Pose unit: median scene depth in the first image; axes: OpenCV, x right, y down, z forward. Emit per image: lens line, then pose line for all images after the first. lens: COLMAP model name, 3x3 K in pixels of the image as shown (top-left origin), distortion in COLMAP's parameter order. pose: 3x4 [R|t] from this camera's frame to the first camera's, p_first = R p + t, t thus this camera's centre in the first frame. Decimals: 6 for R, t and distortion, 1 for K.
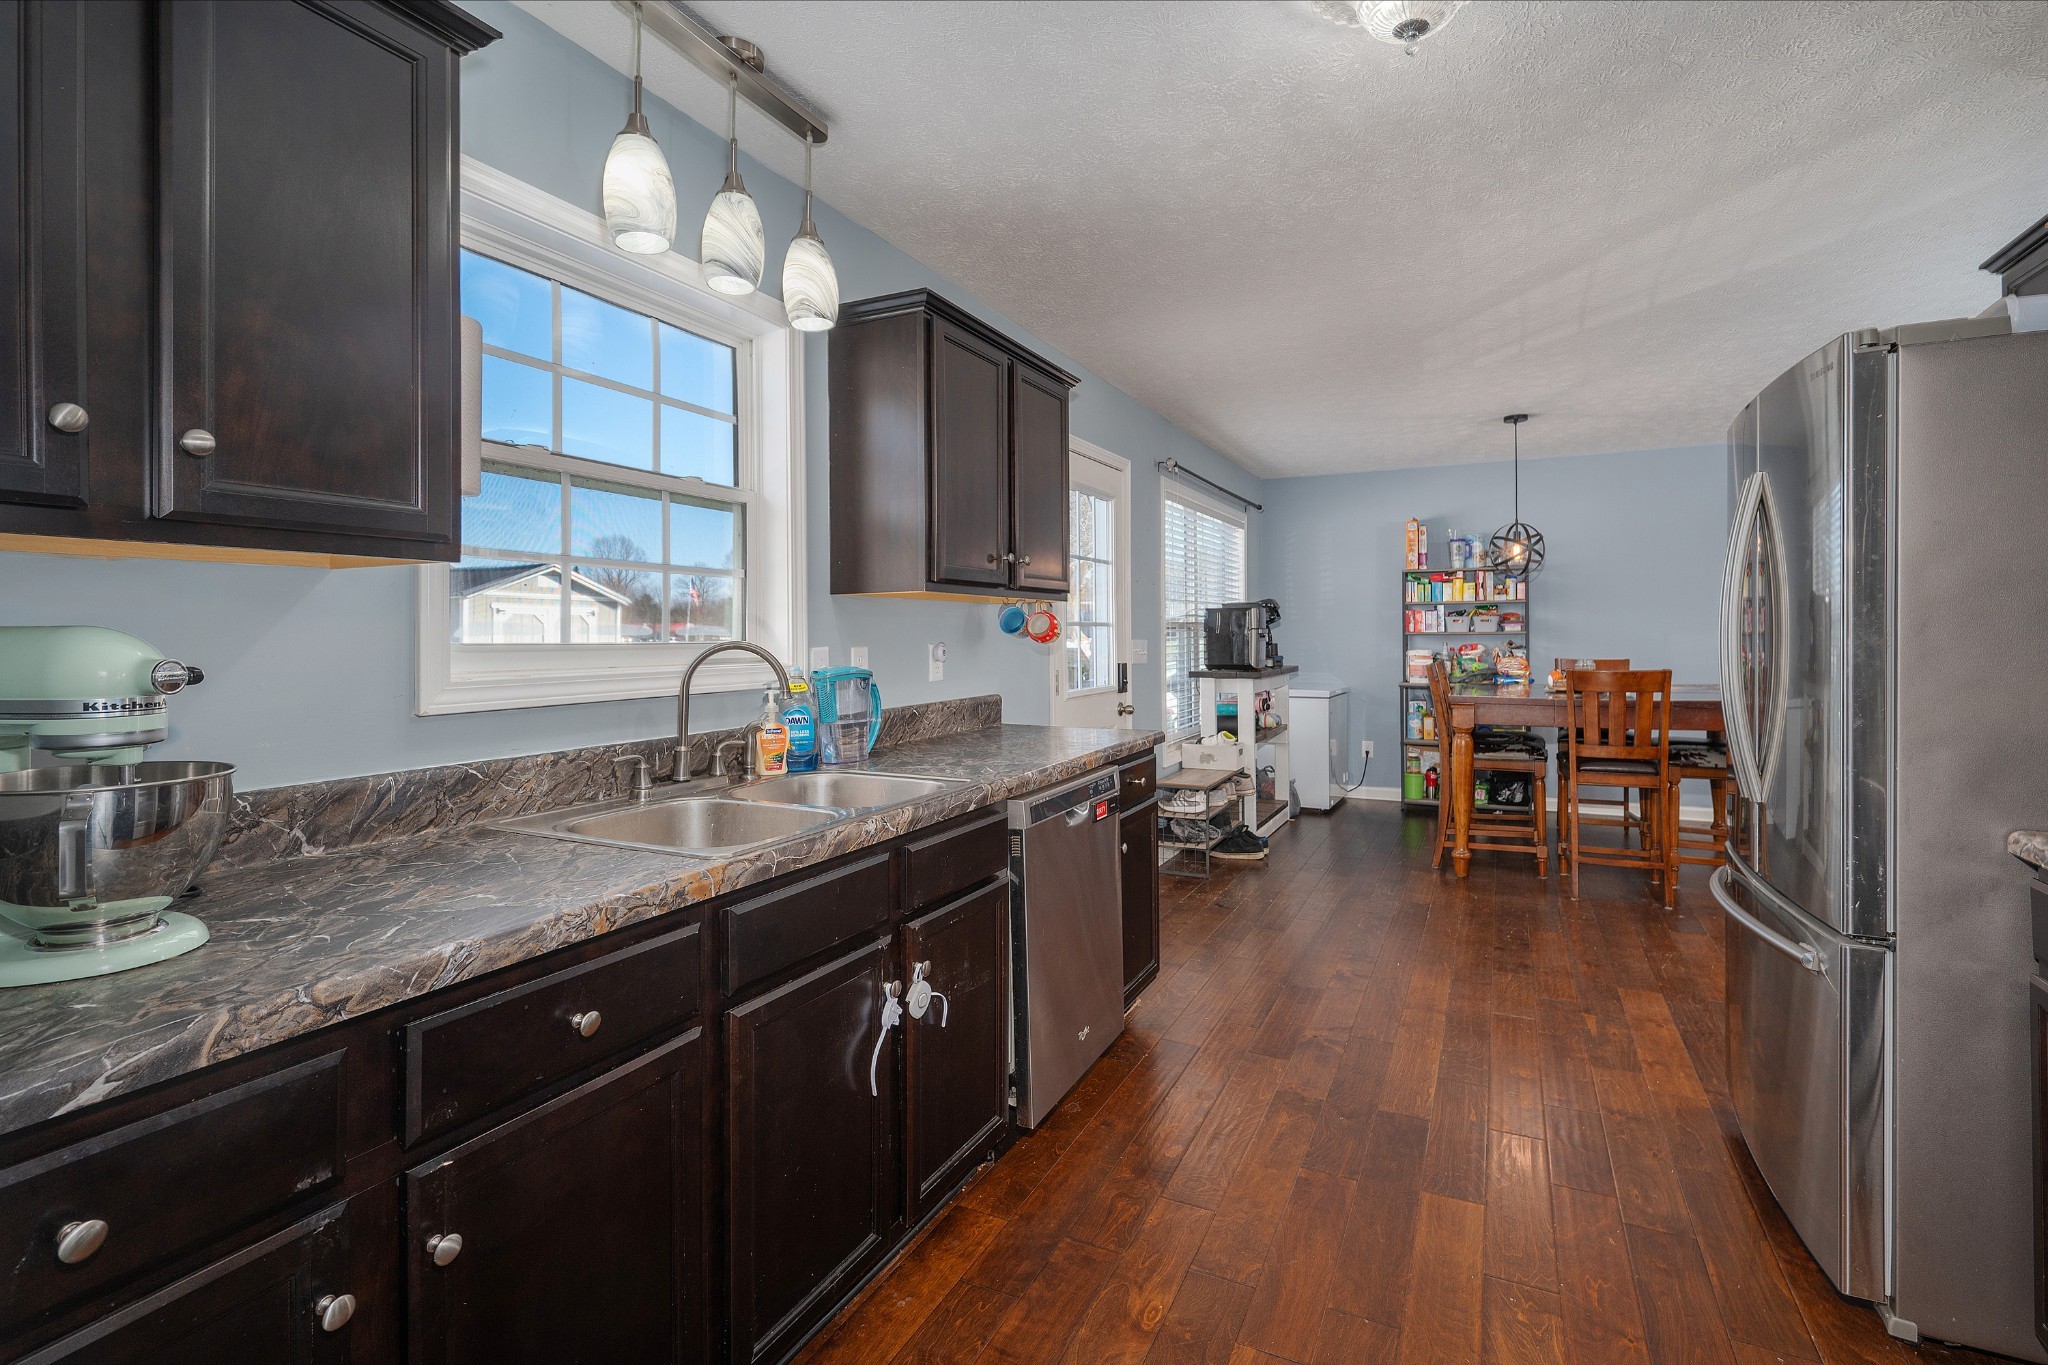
lens RADIAL K [[924.5, 0, 1020.3], [0, 924.5, 642.4], [0, 0, 1]] dist [-0.004269, -0.000834]
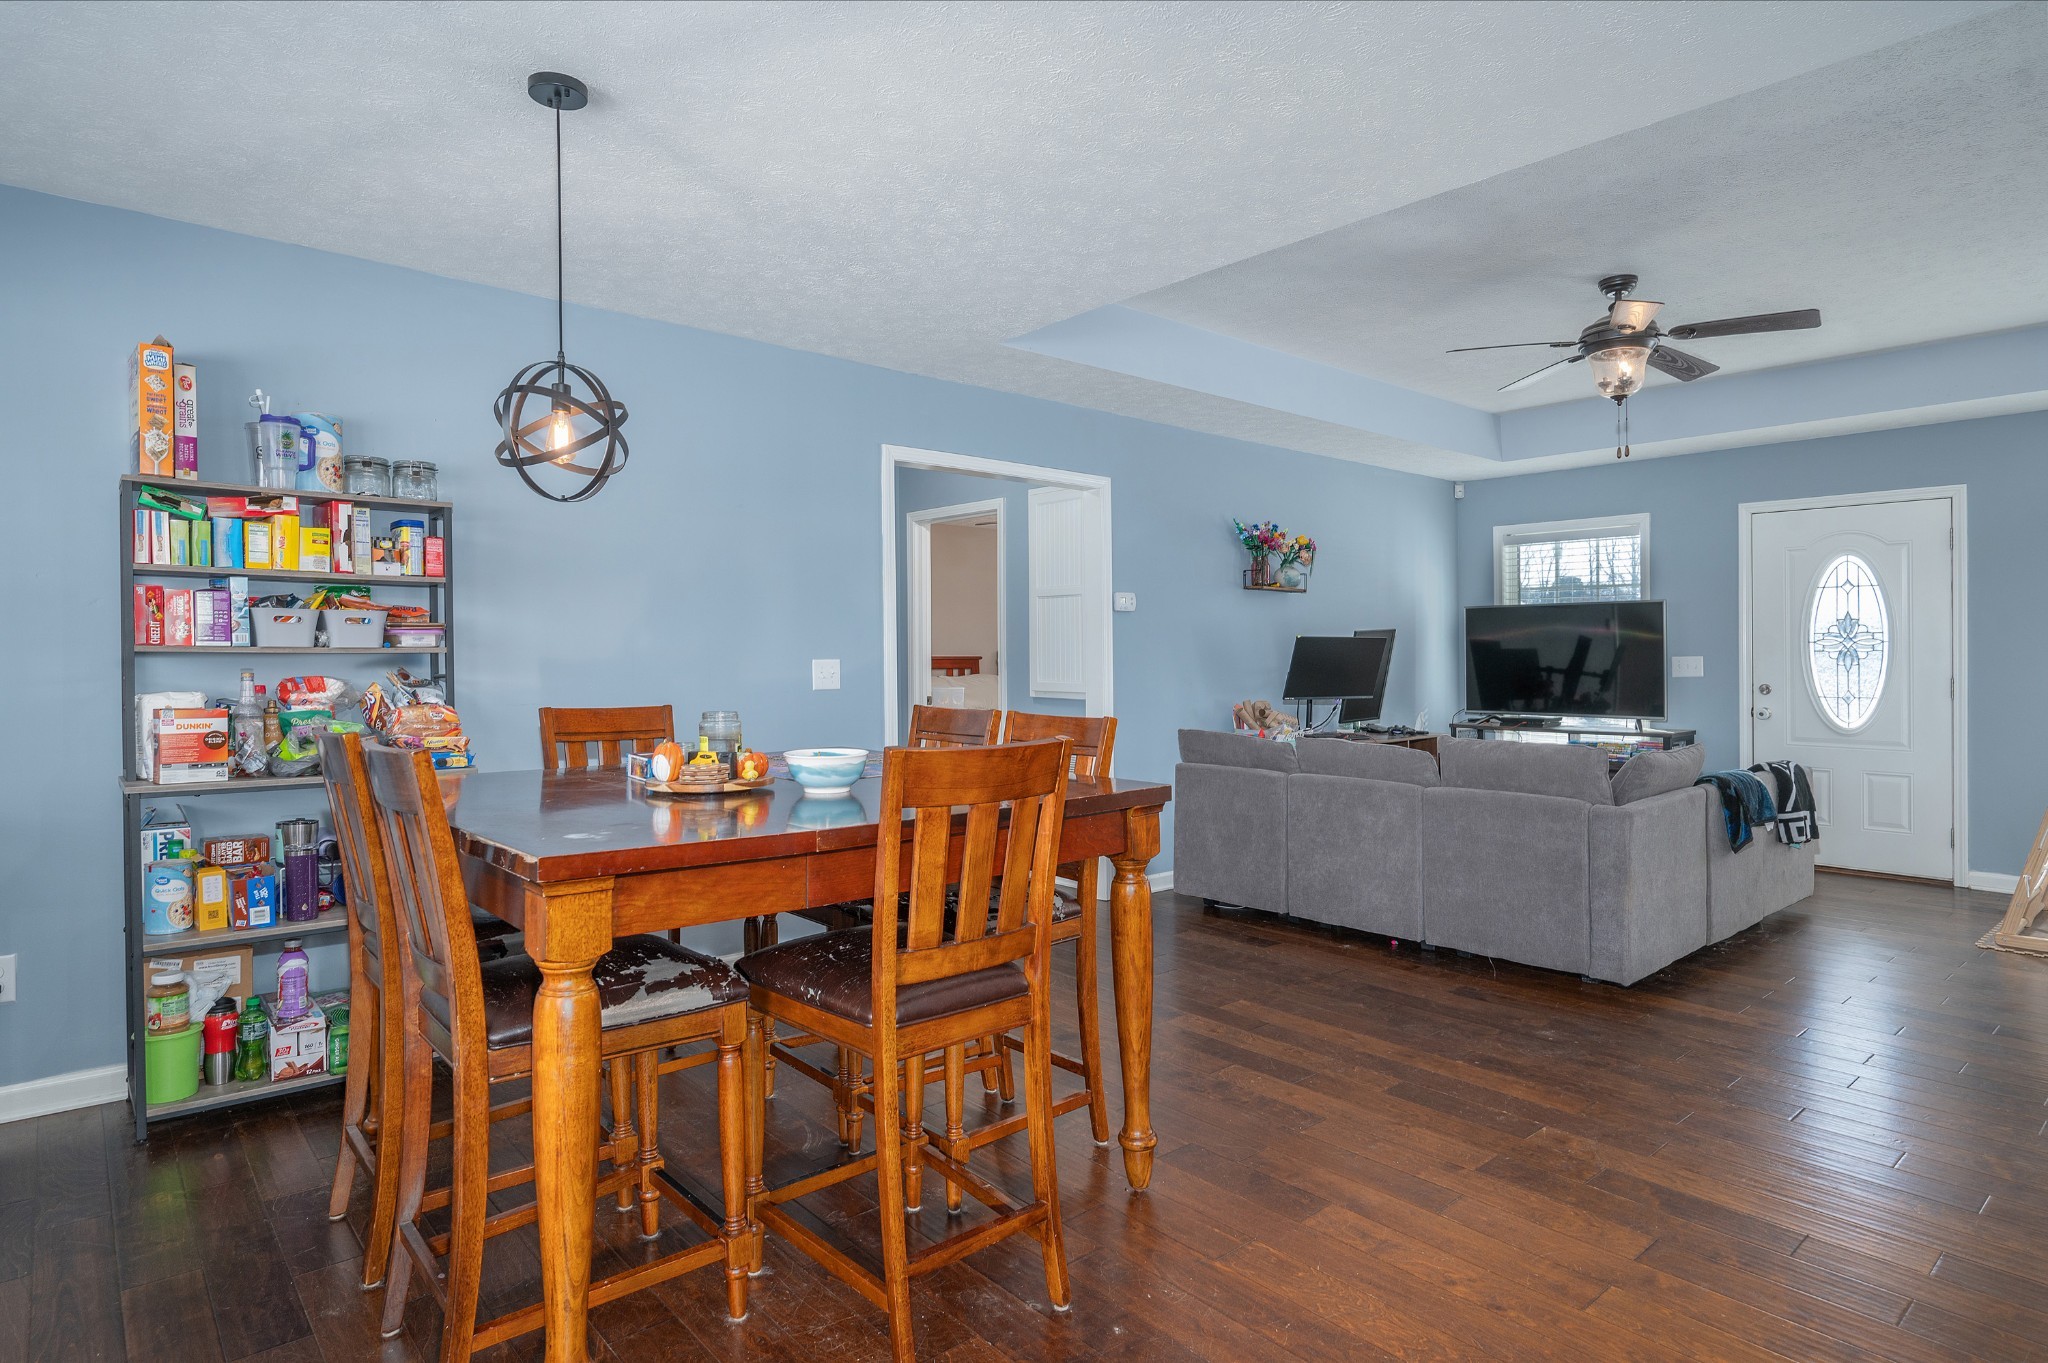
lens RADIAL K [[1114.1, 0, 1019.8], [0, 1114.1, 671.4], [0, 0, 1]] dist [-0.005428, 0.001538]
pose [[0.372170, 0.000224, 0.928164, 0.186462], [0.000201, 1.000000, -0.000322, -0.000039], [-0.928164, 0.000306, 0.372170, 0.681608]]
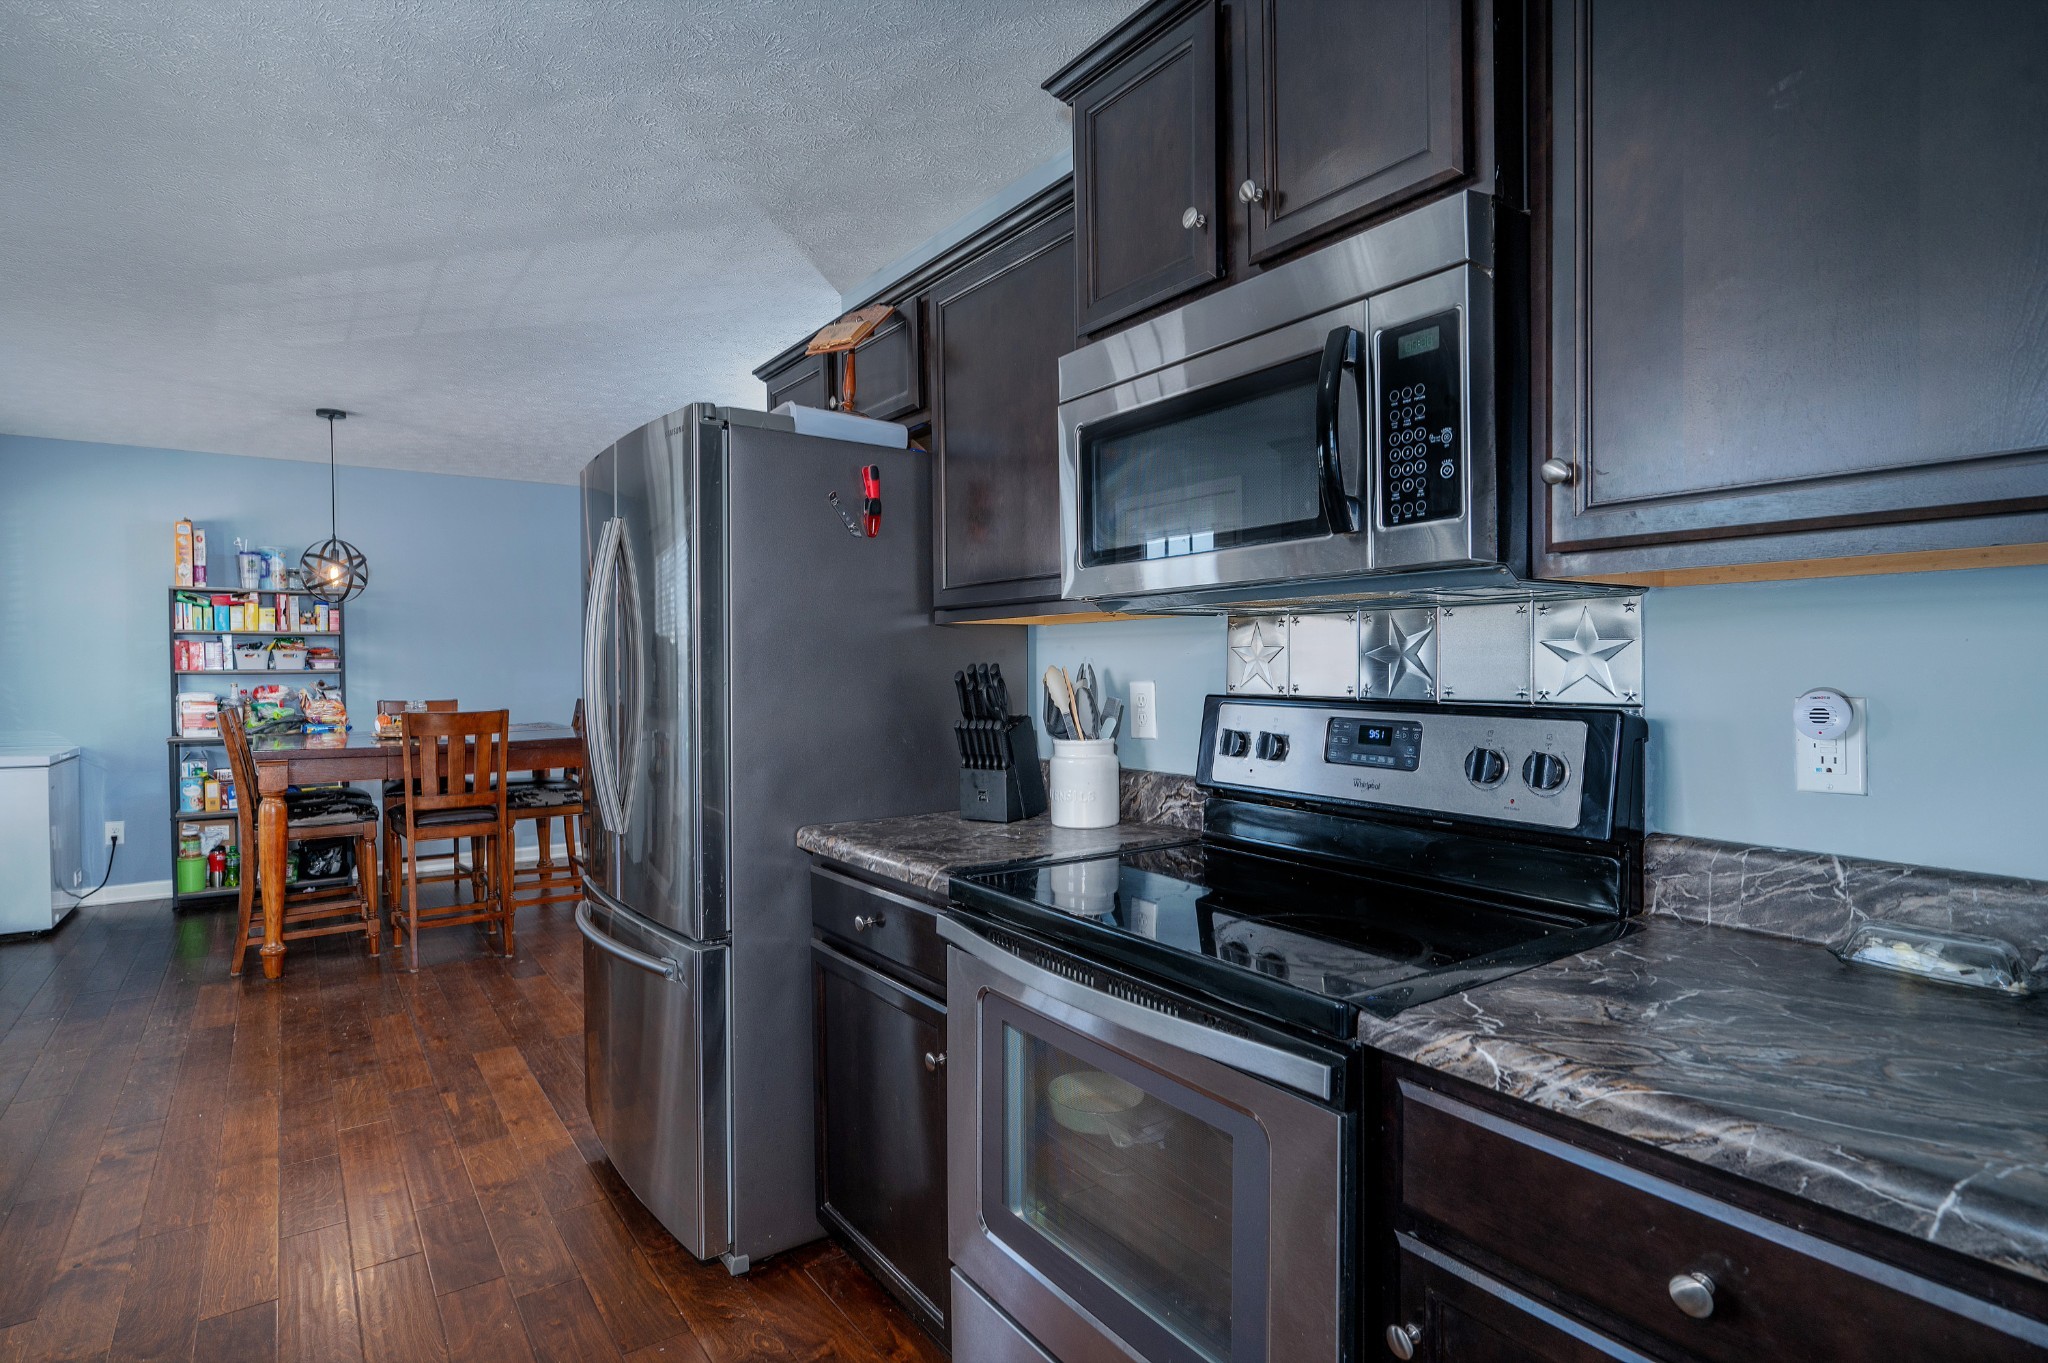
lens RADIAL K [[1055.4, 0, 988.2], [0, 1055.4, 688.1], [0, 0, 1]] dist [-0.002278, -0.000082]
pose [[0.479920, -0.012089, 0.877229, -0.018354], [0.006925, 0.999926, 0.009991, -0.000165], [-0.877285, 0.001279, 0.479968, 0.022502]]
